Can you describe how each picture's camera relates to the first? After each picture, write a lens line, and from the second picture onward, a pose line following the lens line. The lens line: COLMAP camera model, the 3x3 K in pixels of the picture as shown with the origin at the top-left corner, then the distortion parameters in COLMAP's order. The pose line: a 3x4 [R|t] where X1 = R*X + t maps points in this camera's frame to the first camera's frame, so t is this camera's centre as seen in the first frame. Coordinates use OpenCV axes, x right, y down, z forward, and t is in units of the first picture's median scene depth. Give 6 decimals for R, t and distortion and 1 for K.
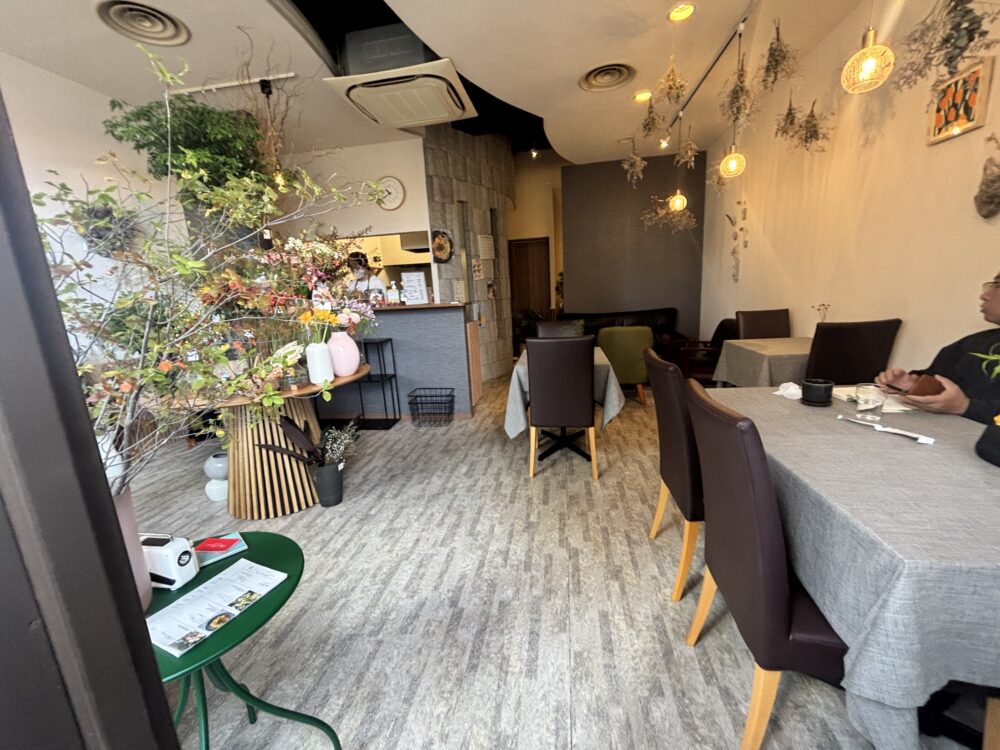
lens RADIAL K [[396.4, 0, 500.5], [0, 396.4, 376.6], [0, 0, 1]] dist [-0.000198, -0.000136]
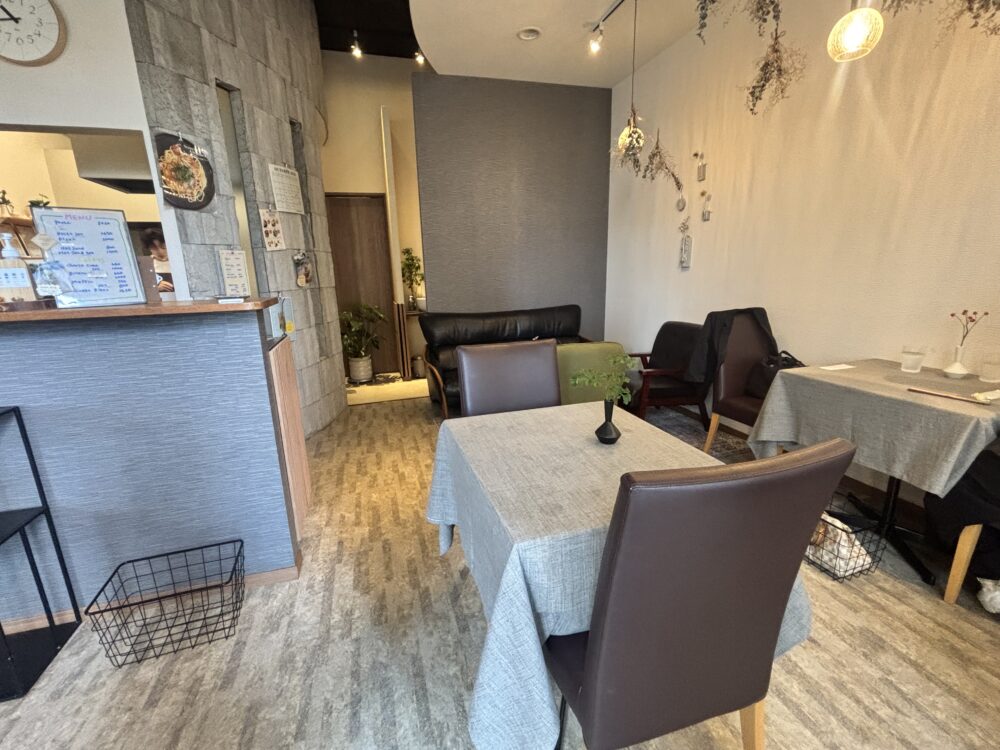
lens RADIAL K [[440.2, 0, 500.2], [0, 440.2, 375.6], [0, 0, 1]] dist [-0.003883, 0.000266]
pose [[0.904627, -0.069596, 0.420484, -0.046391], [0.066556, 0.997542, 0.021918, -0.078842], [-0.420975, 0.008158, 0.907035, 0.377241]]
